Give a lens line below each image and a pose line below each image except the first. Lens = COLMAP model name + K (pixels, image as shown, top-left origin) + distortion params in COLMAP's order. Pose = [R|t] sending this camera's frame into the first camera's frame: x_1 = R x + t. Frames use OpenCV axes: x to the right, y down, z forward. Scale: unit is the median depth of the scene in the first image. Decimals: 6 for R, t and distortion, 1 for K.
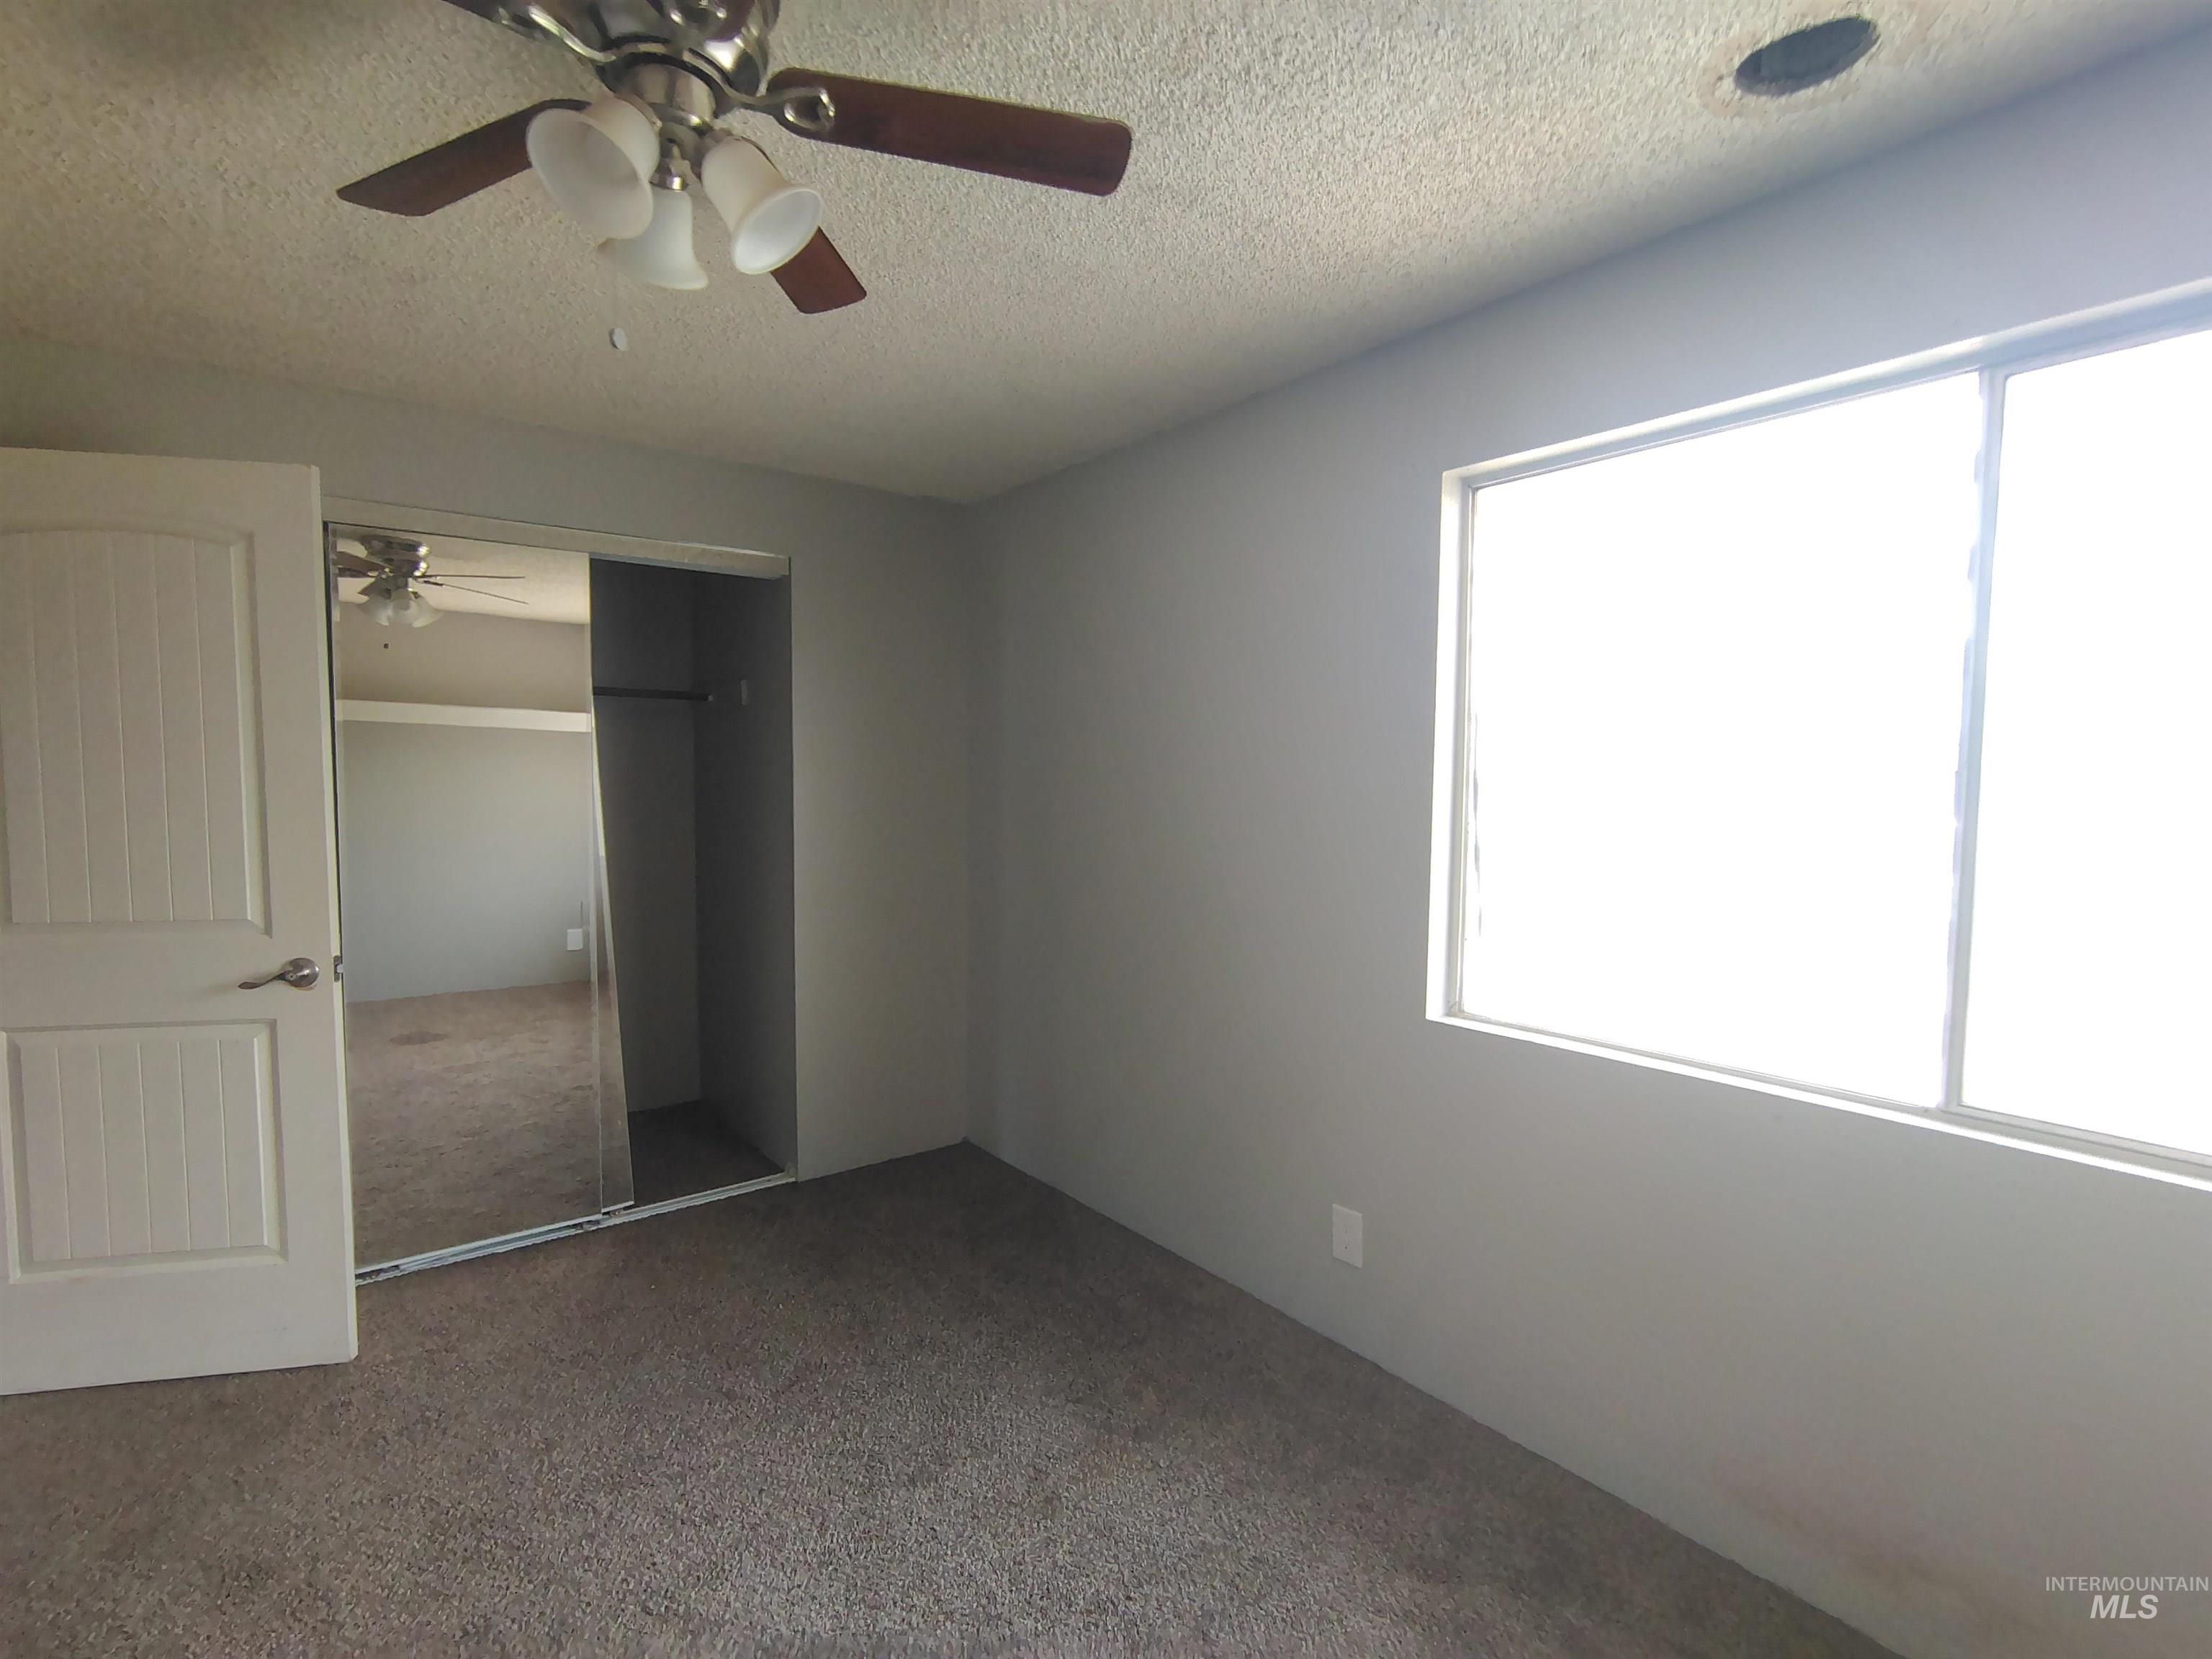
lens RADIAL K [[1032.8, 0, 1109.4], [0, 1032.8, 851.3], [0, 0, 1]] dist [-0.011847, 0.004764]
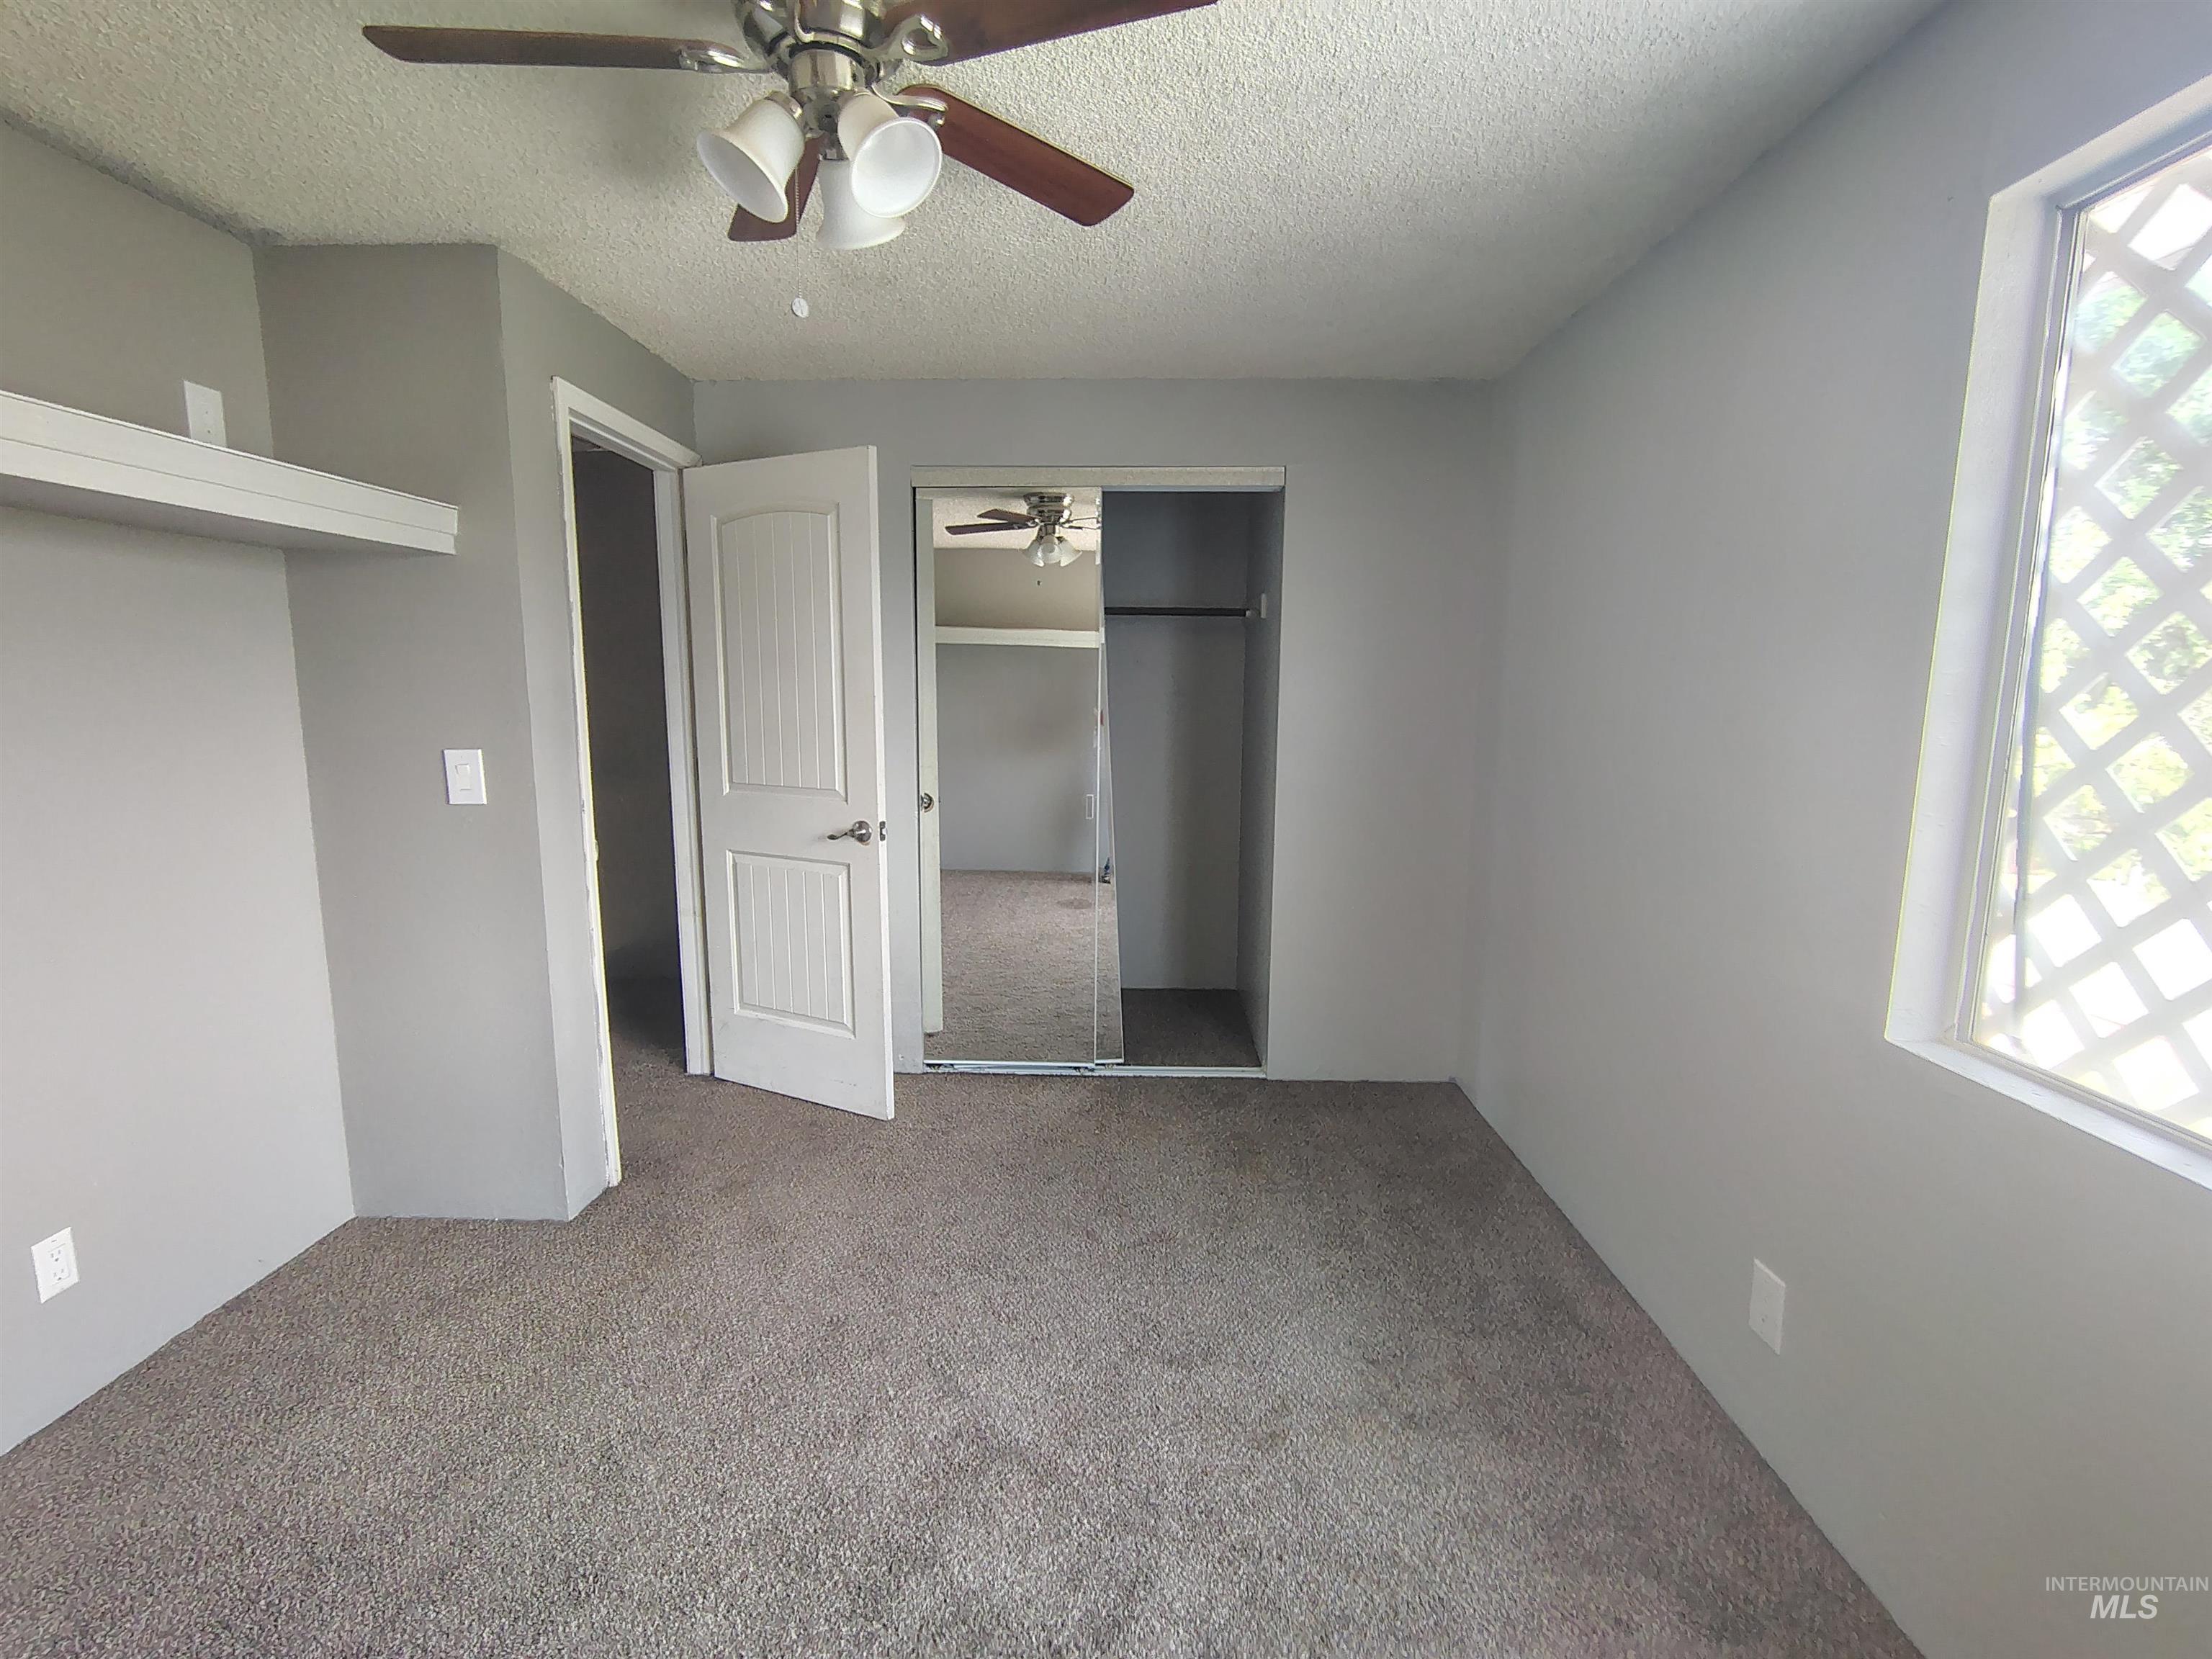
lens RADIAL K [[1032.8, 0, 1091.6], [0, 1032.8, 847.3], [0, 0, 1]] dist [-0.011847, 0.004764]
pose [[0.769728, 0.095519, -0.631186, 0.305158], [-0.048209, 0.994617, 0.091727, -0.001376], [0.636549, -0.040176, 0.770189, 0.136953]]
